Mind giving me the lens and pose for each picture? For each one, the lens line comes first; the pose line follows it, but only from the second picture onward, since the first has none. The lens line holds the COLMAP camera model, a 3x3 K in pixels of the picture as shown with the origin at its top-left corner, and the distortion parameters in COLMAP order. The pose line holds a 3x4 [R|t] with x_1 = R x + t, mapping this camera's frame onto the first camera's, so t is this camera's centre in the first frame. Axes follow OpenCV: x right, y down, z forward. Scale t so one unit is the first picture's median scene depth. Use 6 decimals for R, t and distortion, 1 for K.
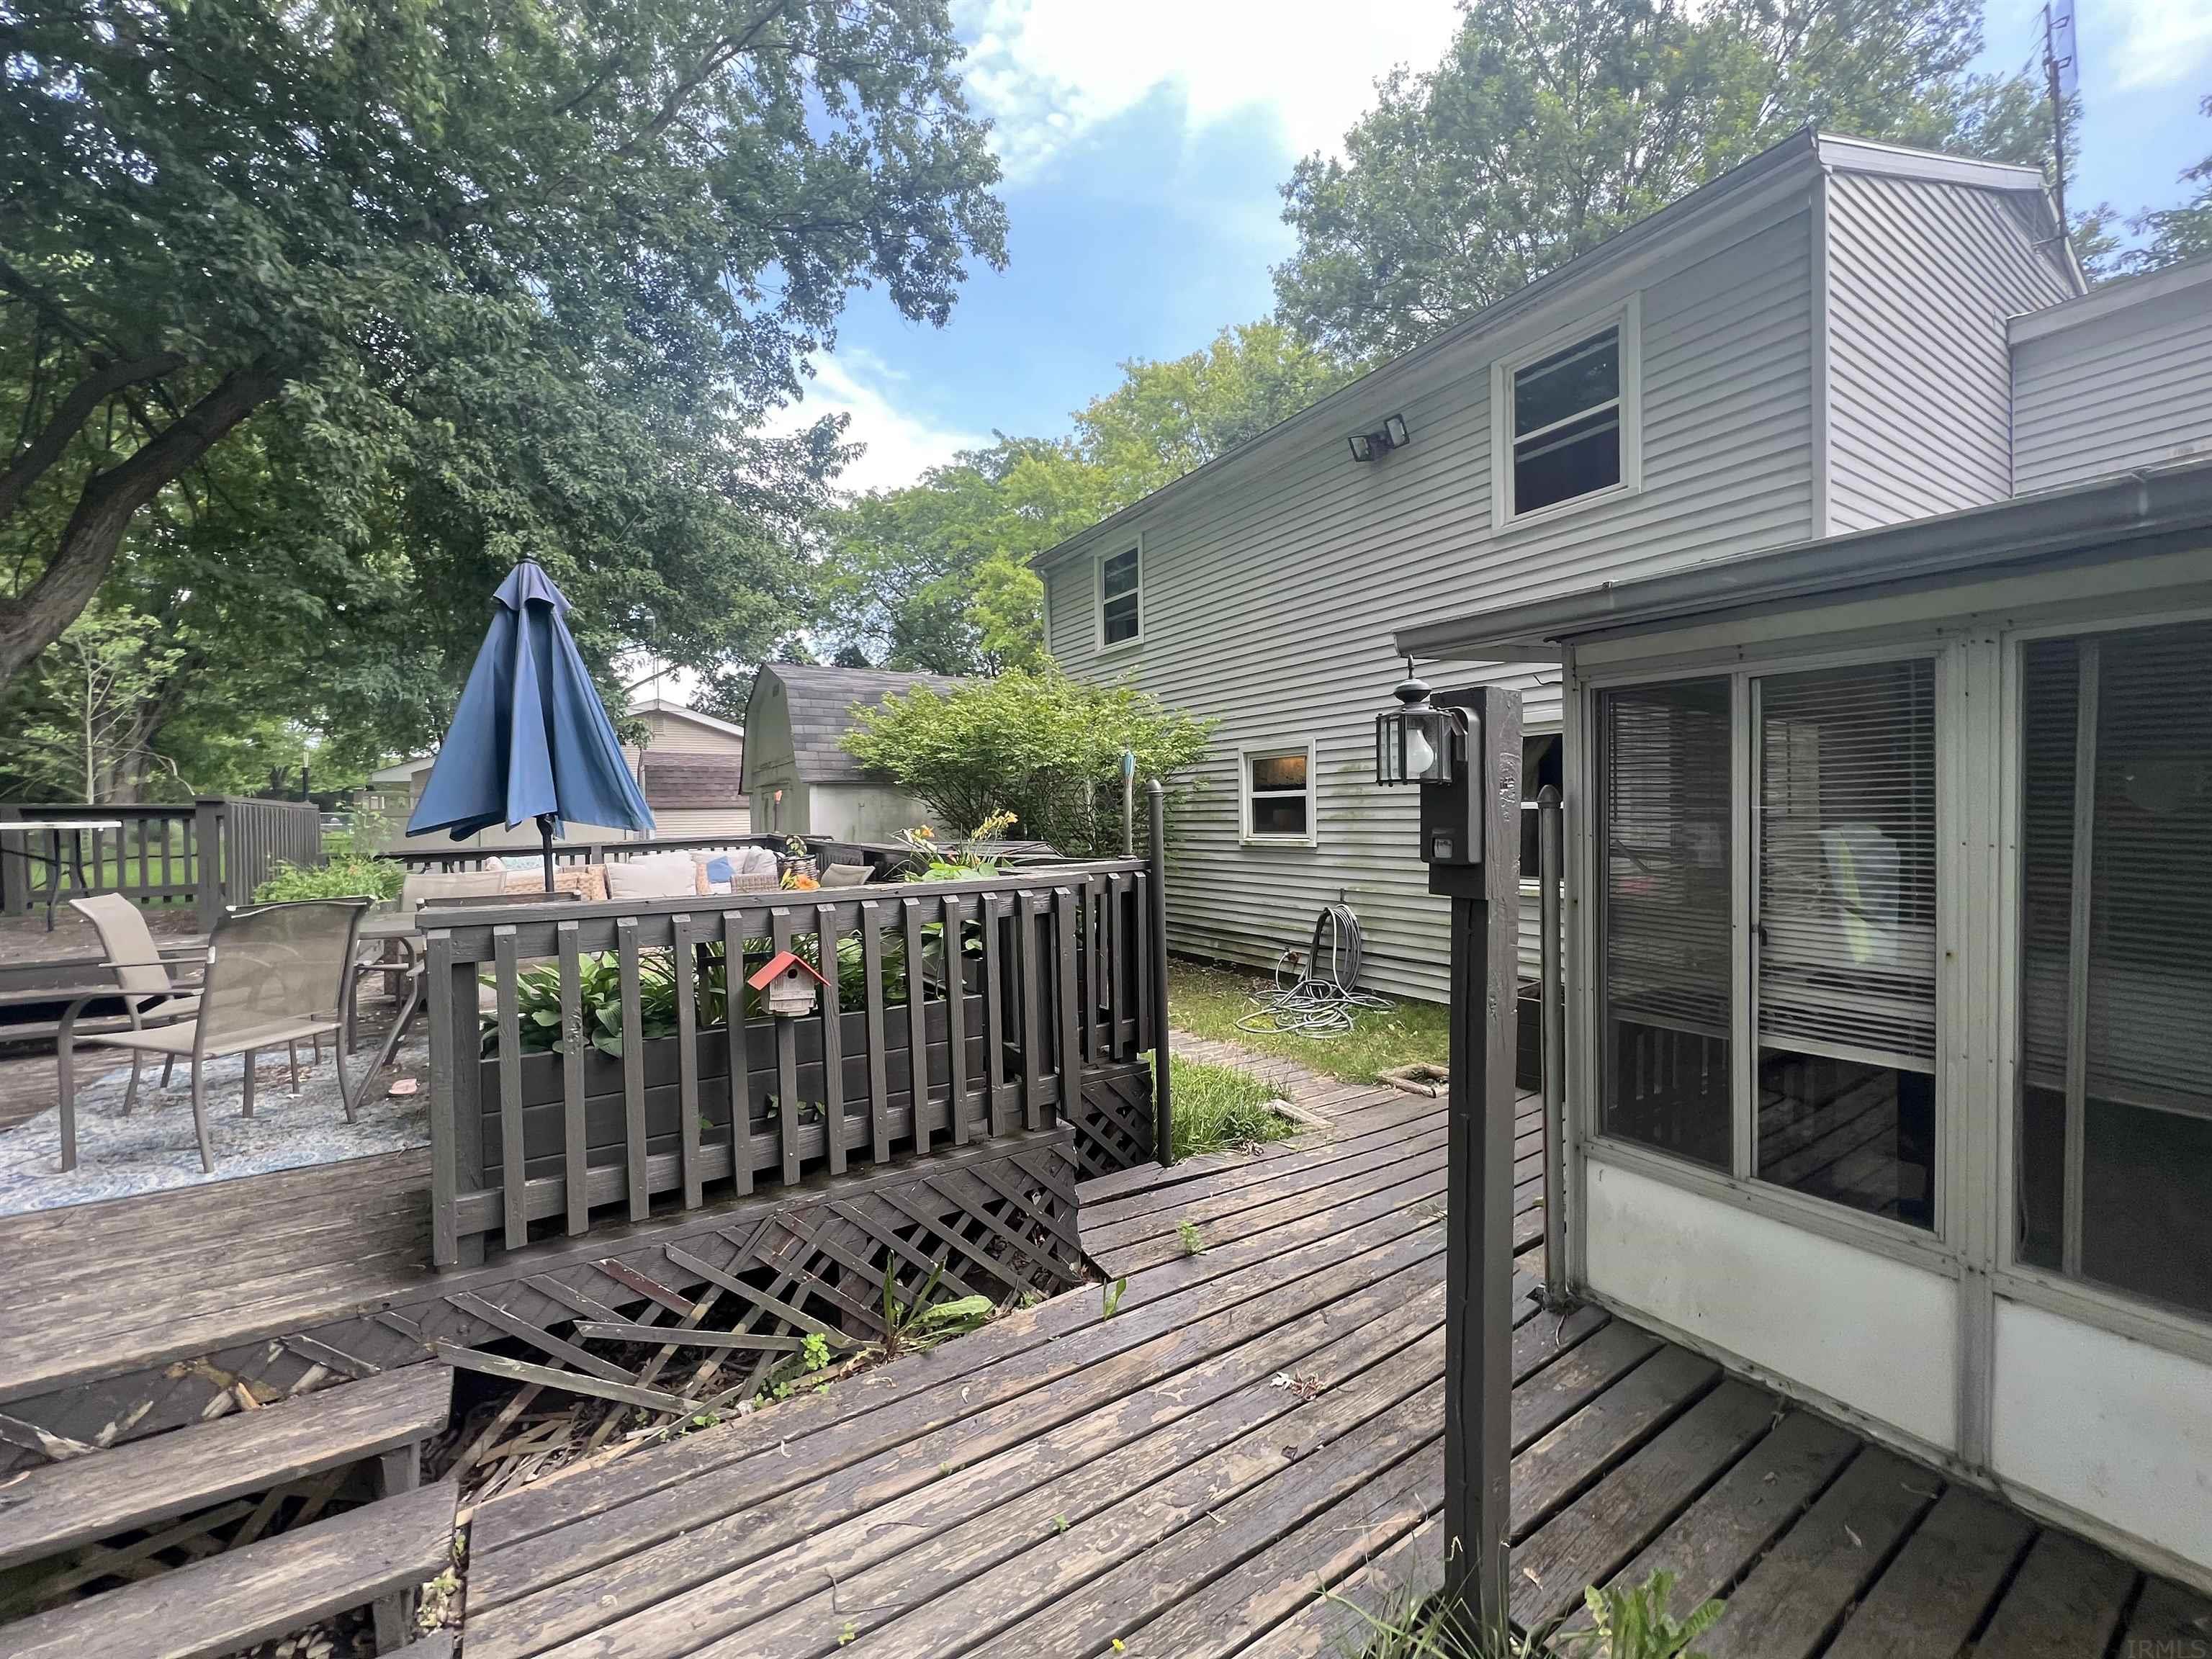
lens RADIAL K [[894.1, 0, 1091.9], [0, 894.1, 830.3], [0, 0, 1]] dist [0.004223, -0.002557]
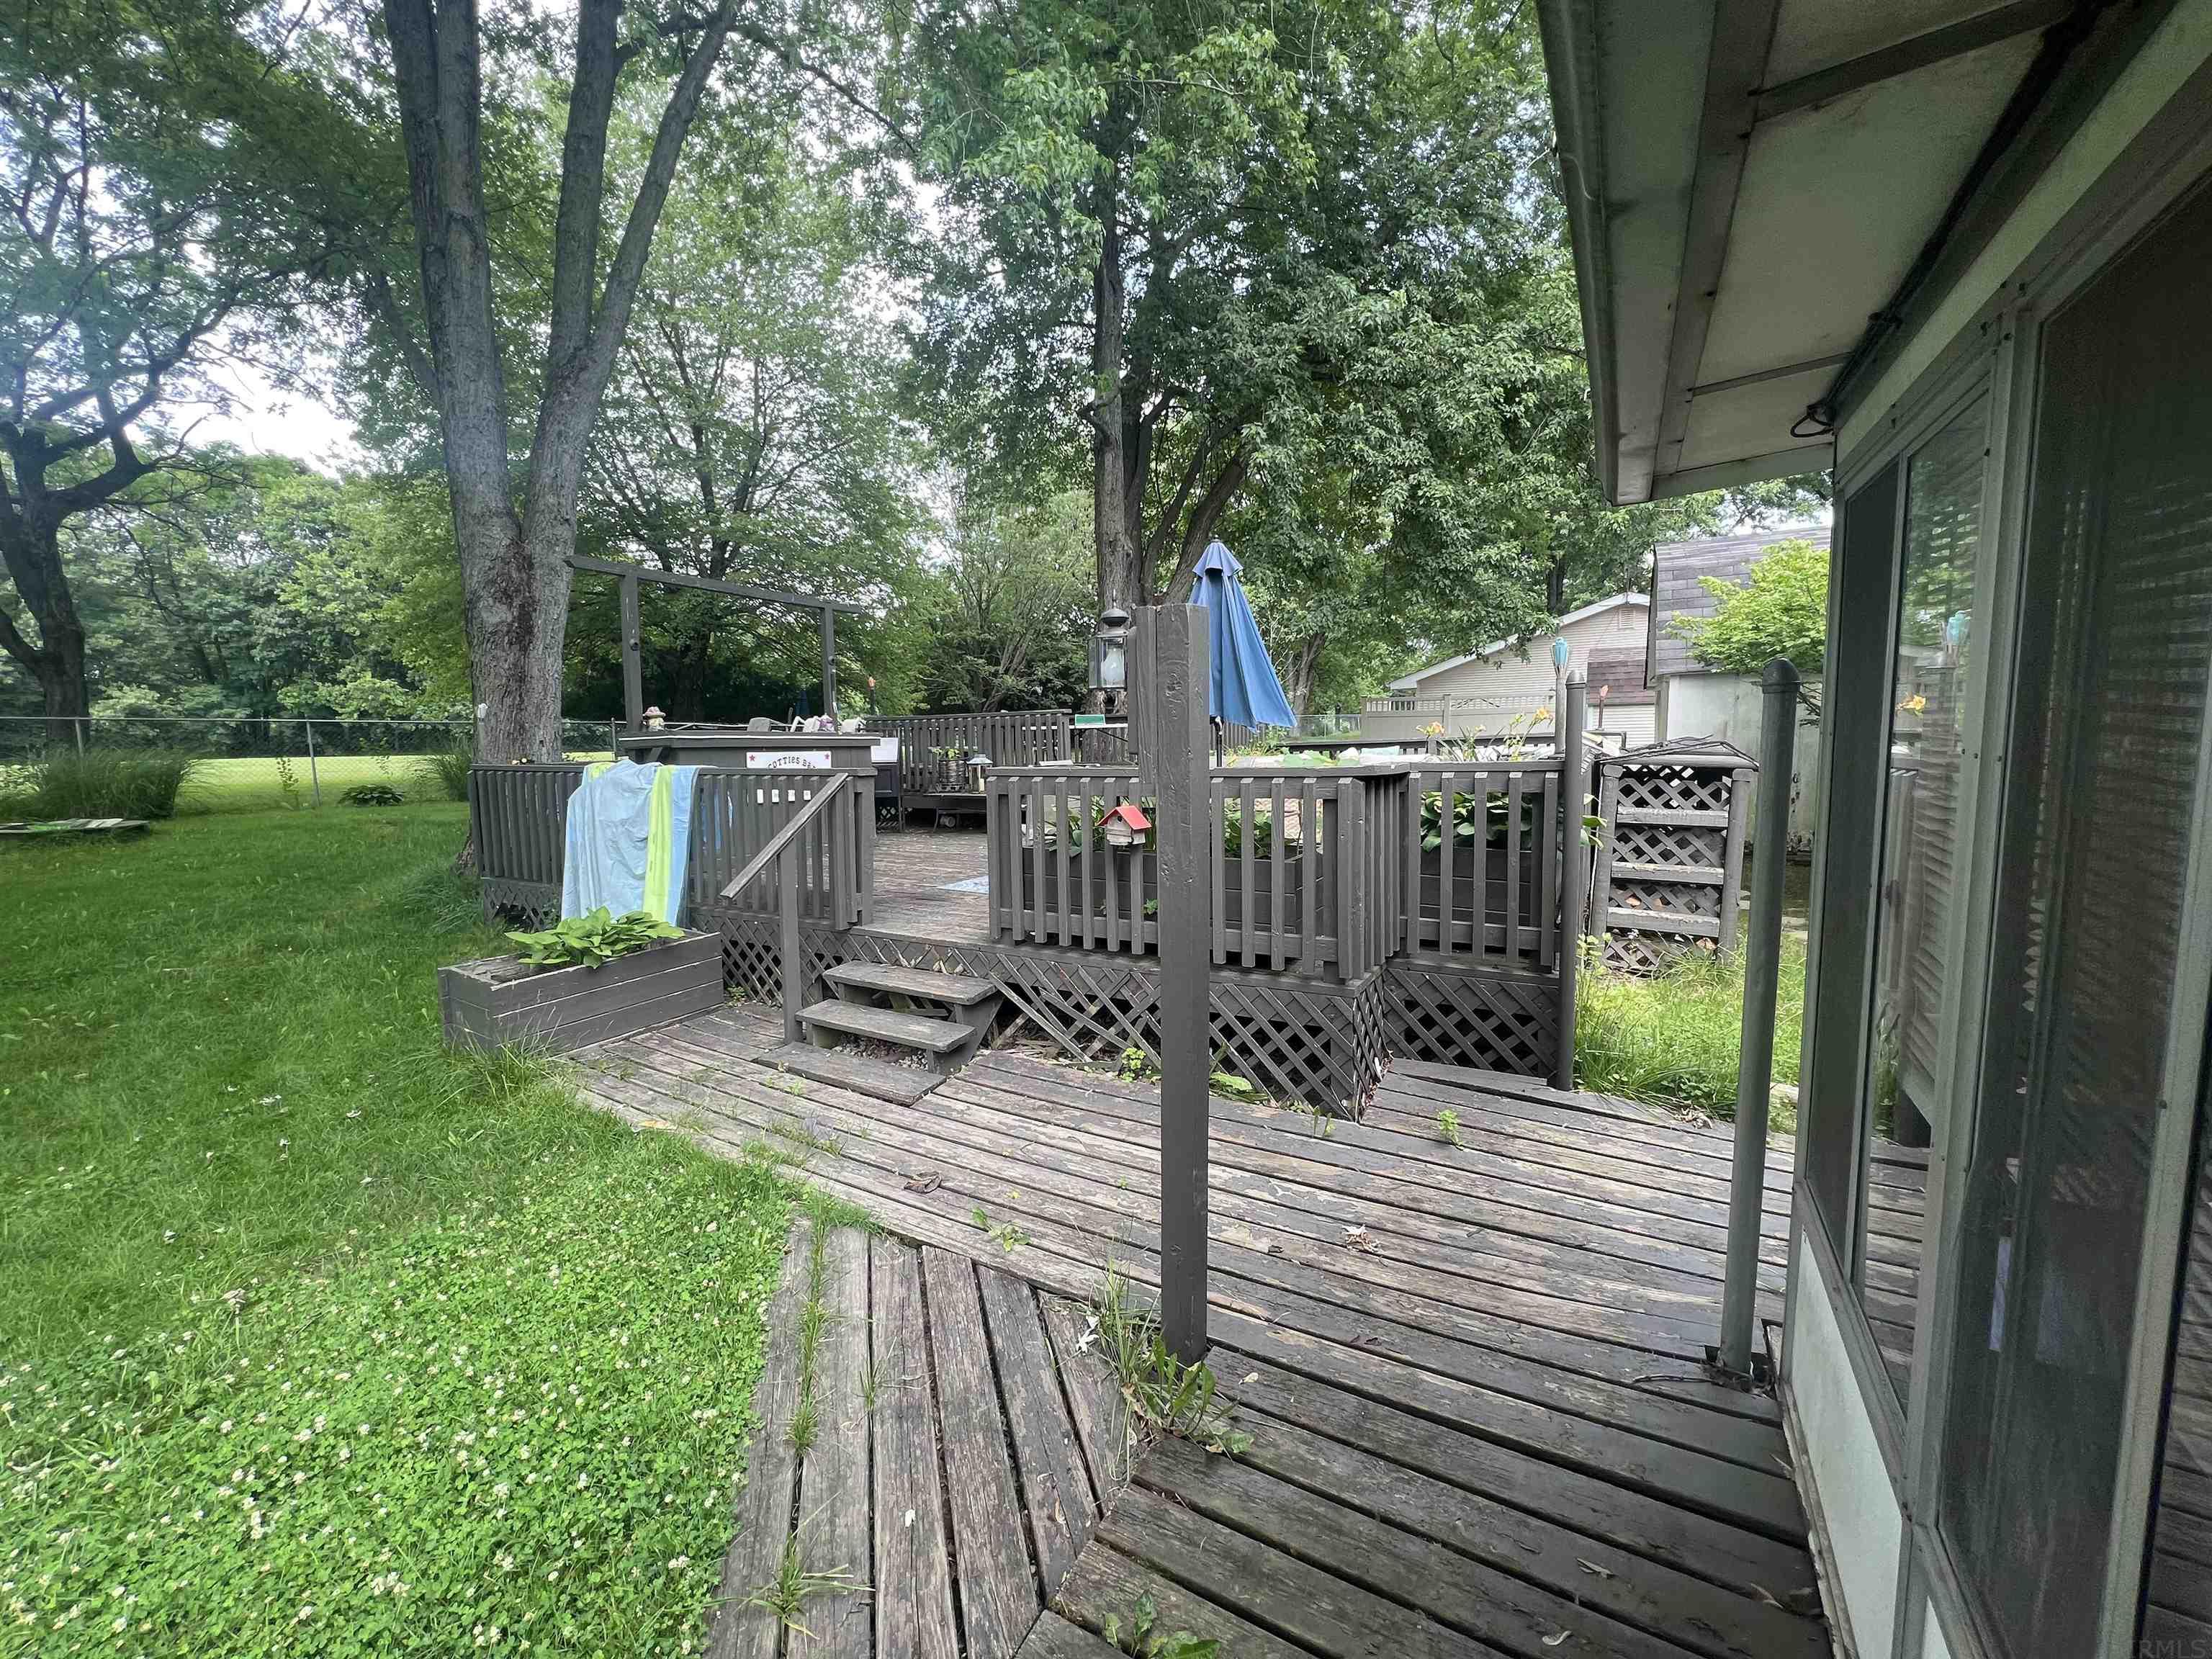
lens RADIAL K [[894.1, 0, 1102.7], [0, 894.1, 829.1], [0, 0, 1]] dist [0.004223, -0.002557]
pose [[0.449312, 0.099673, -0.887797, 0.889718], [0.001815, 0.993653, 0.112476, 0.000020], [0.893373, -0.052148, 0.446280, 0.228495]]
